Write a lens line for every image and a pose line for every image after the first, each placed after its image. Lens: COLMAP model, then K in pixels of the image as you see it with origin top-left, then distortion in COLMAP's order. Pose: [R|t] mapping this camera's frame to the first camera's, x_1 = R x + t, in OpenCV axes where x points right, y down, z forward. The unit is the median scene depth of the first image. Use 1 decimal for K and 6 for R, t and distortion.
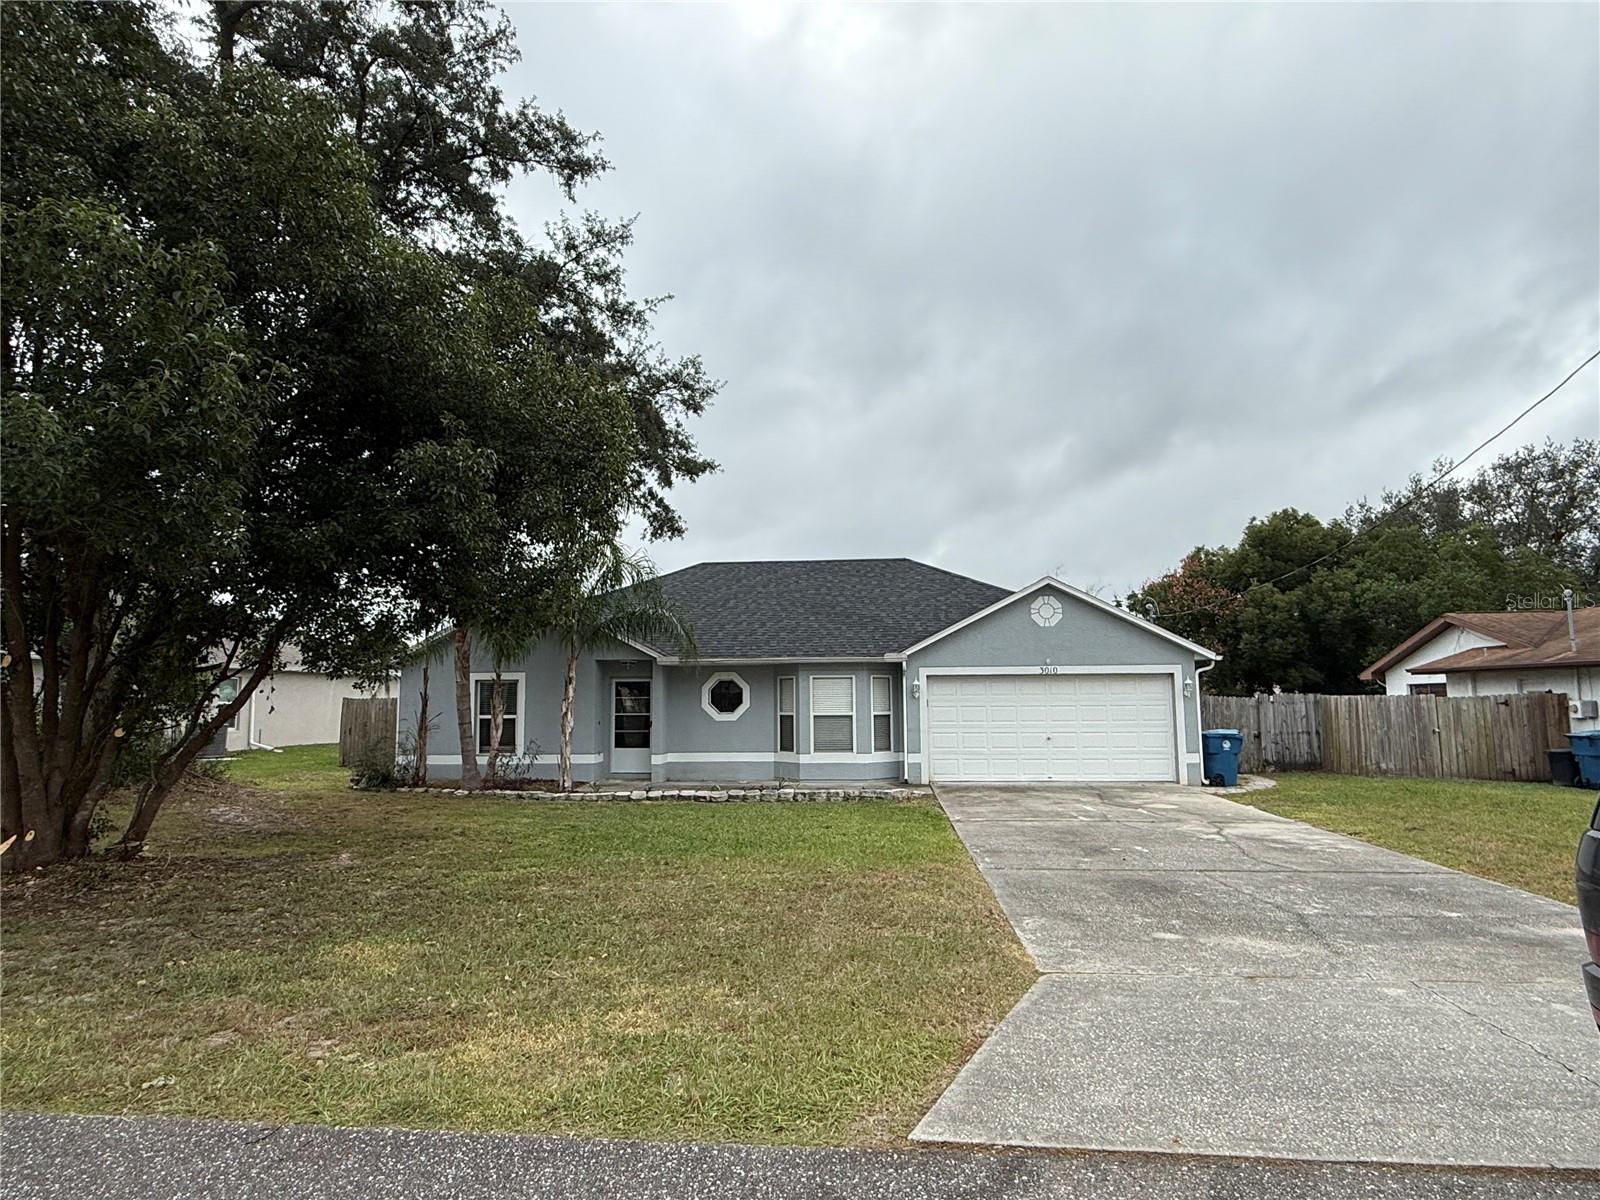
lens RADIAL K [[942.0, 0, 799.4], [0, 942.0, 605.9], [0, 0, 1]] dist [-0.008311, 0.005147]
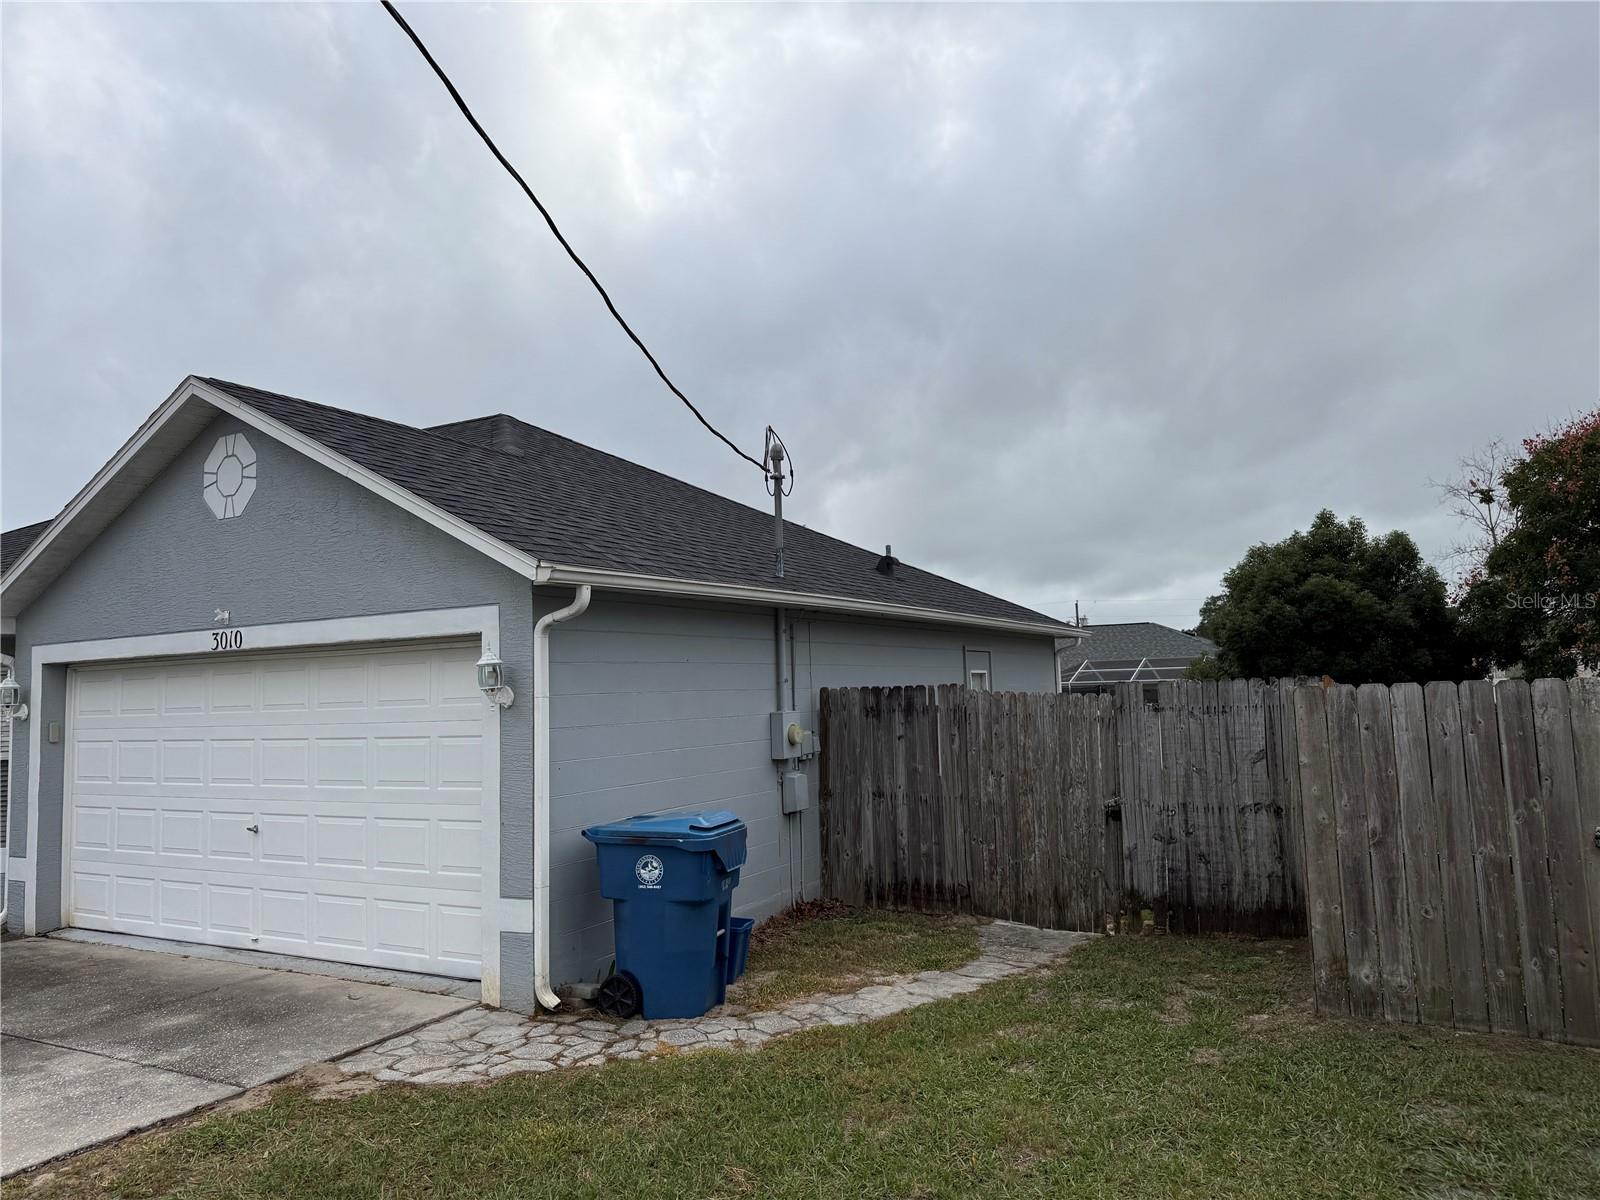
lens RADIAL K [[1119.3, 0, 796.4], [0, 1119.3, 596.3], [0, 0, 1]] dist [0.030853, -0.004092]
pose [[0.908786, -0.056381, -0.413437, 0.631327], [0.063685, 0.997962, 0.003893, 0.063119], [0.412375, -0.029867, 0.910525, 0.691343]]
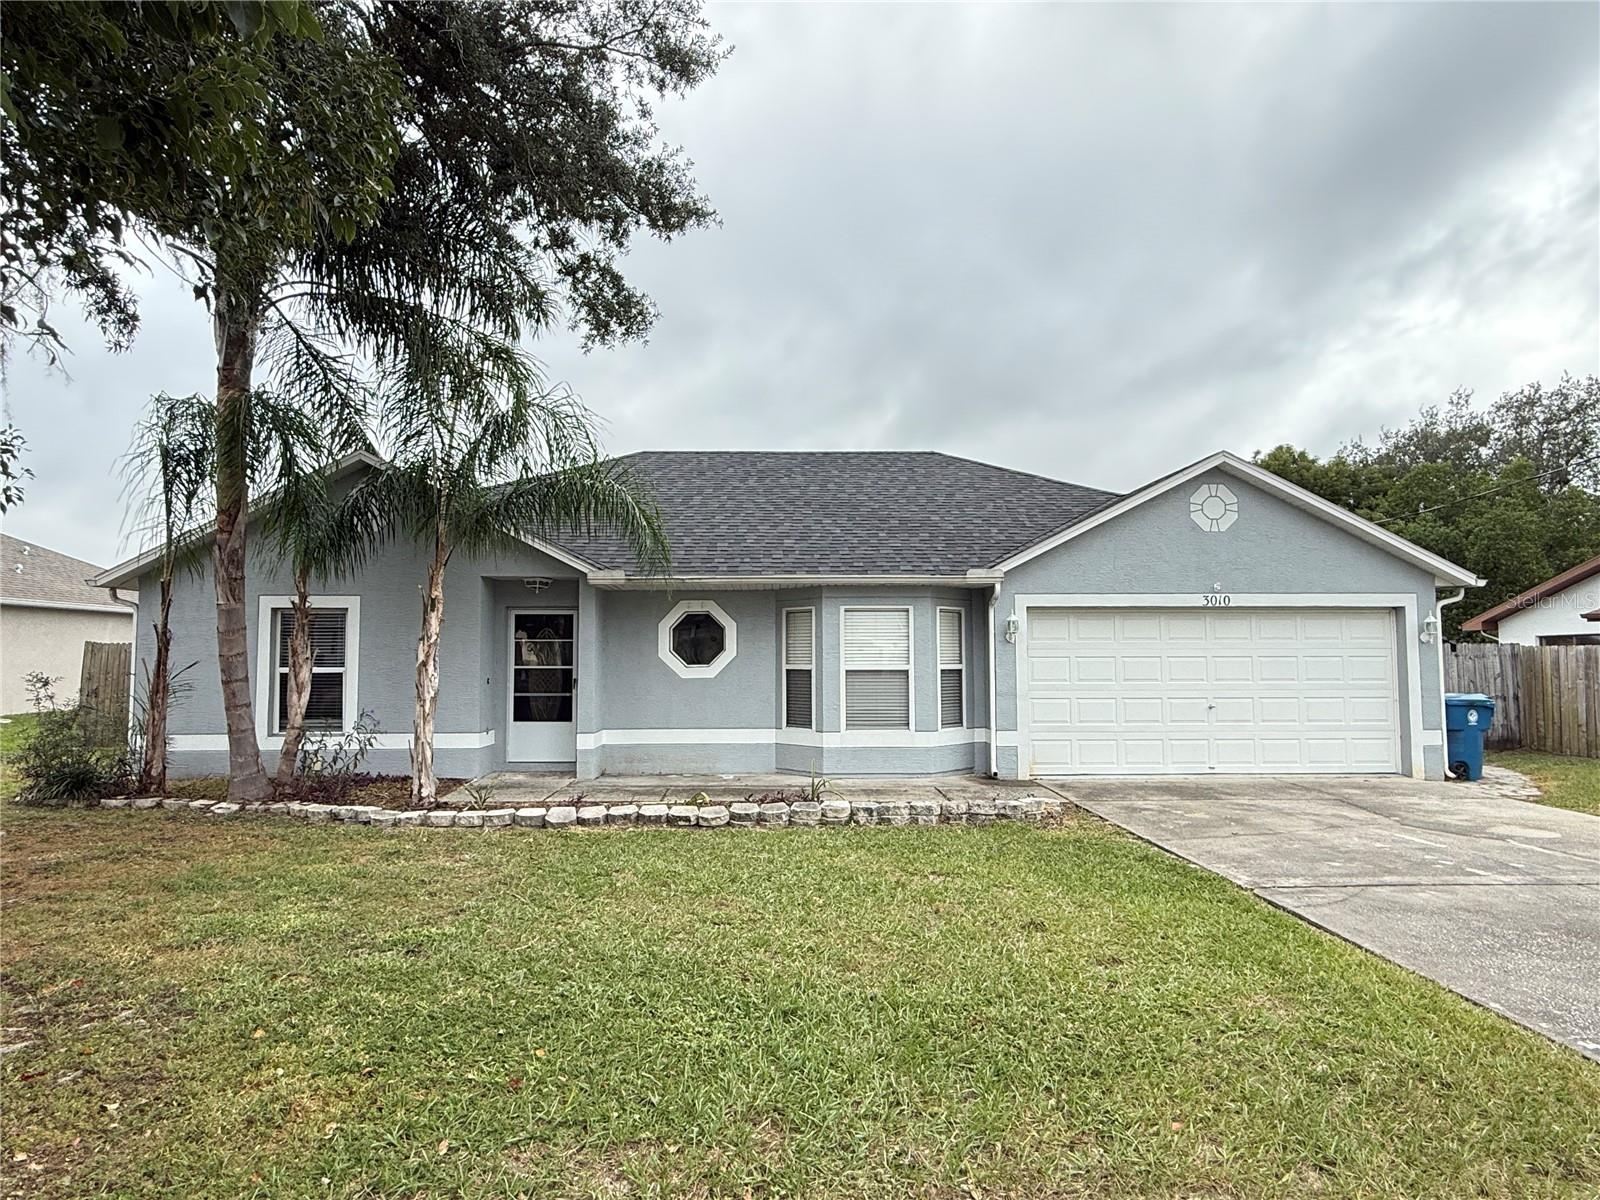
lens RADIAL K [[942.0, 0, 802.3], [0, 942.0, 597.3], [0, 0, 1]] dist [-0.008311, 0.005147]
pose [[0.993963, 0.012585, 0.108995, -0.081575], [-0.016217, 0.999340, 0.032506, 0.049599], [-0.108514, -0.034077, 0.993511, 0.394564]]
